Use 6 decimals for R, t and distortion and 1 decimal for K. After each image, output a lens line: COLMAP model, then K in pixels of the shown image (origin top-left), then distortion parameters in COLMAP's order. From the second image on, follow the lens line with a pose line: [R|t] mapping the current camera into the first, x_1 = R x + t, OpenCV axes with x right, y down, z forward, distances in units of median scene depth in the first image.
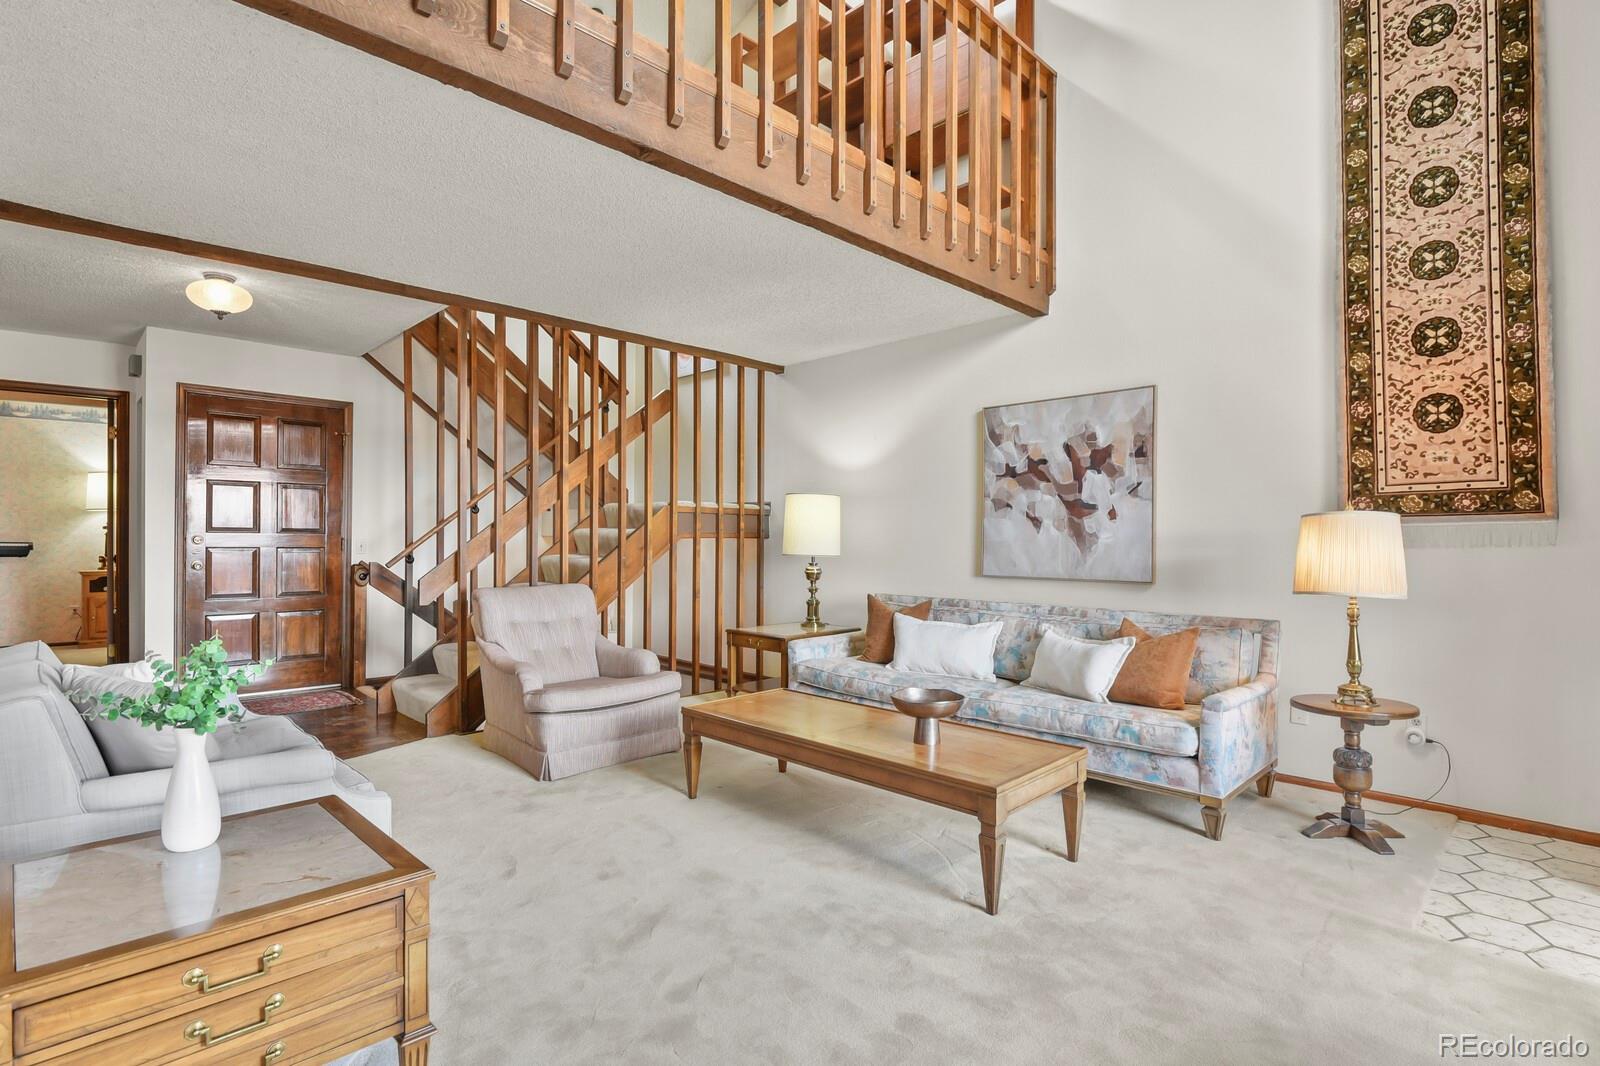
lens RADIAL K [[778.8, 0, 802.6], [0, 778.8, 539.8], [0, 0, 1]] dist [-0.016594, -0.001100]
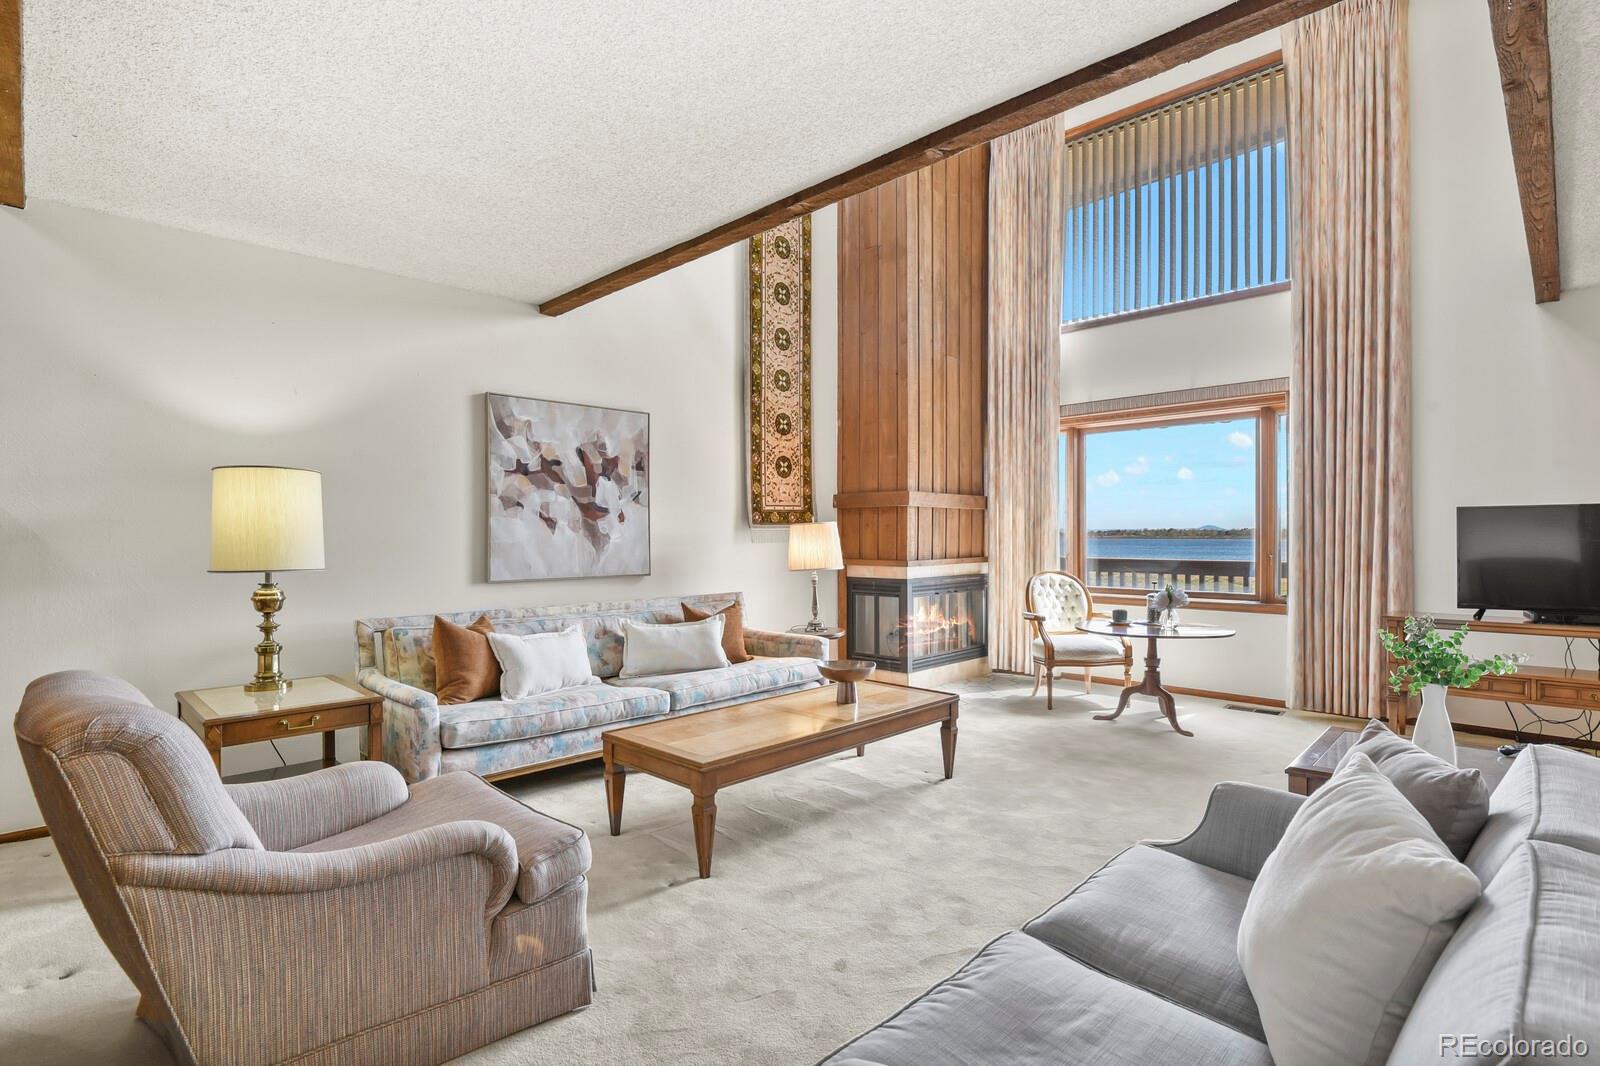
lens RADIAL K [[782.7, 0, 800.0], [0, 782.7, 533.0], [0, 0, 1]] dist [-0.002468, -0.000761]
pose [[-0.009534, -0.001125, 0.999954, -0.979524], [0.005371, 0.999985, 0.001176, -0.012718], [-0.999940, 0.005382, -0.009528, 0.965812]]
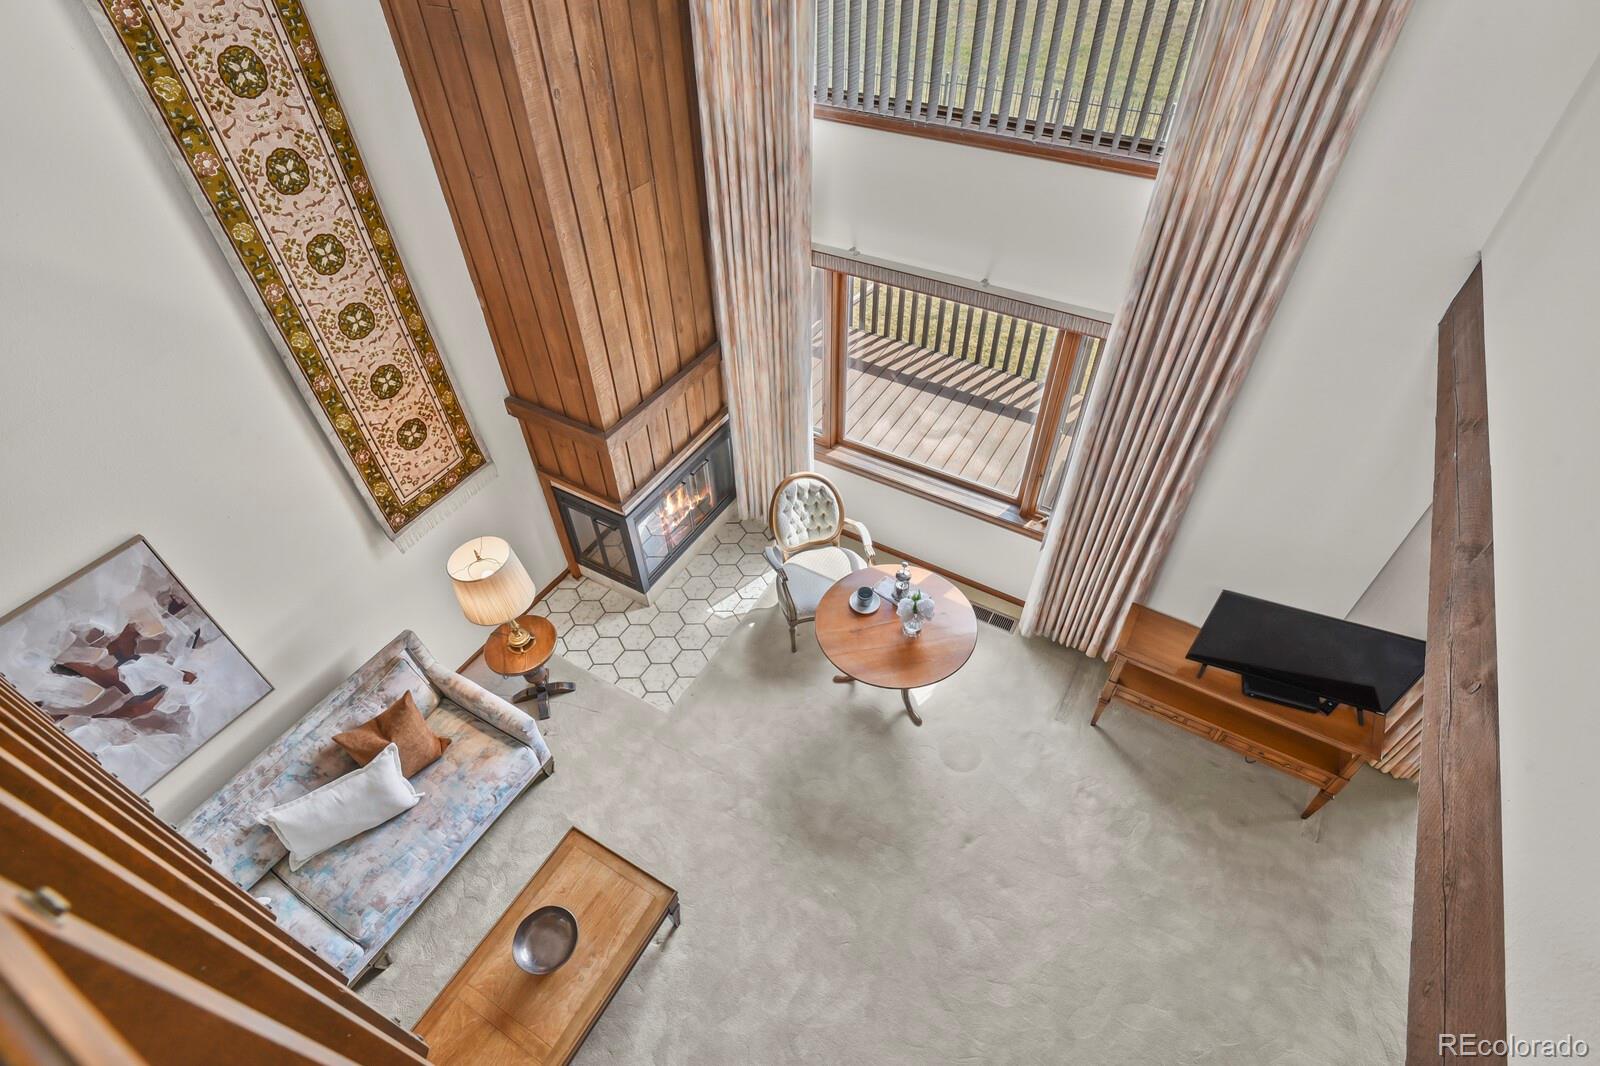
lens RADIAL K [[778.8, 0, 802.6], [0, 778.8, 539.8], [0, 0, 1]] dist [-0.016594, -0.001100]
pose [[-0.253158, -0.689020, 0.679090, -0.268119], [0.018357, 0.698408, 0.715464, -0.896722], [-0.967251, 0.193591, -0.164159, 0.628689]]
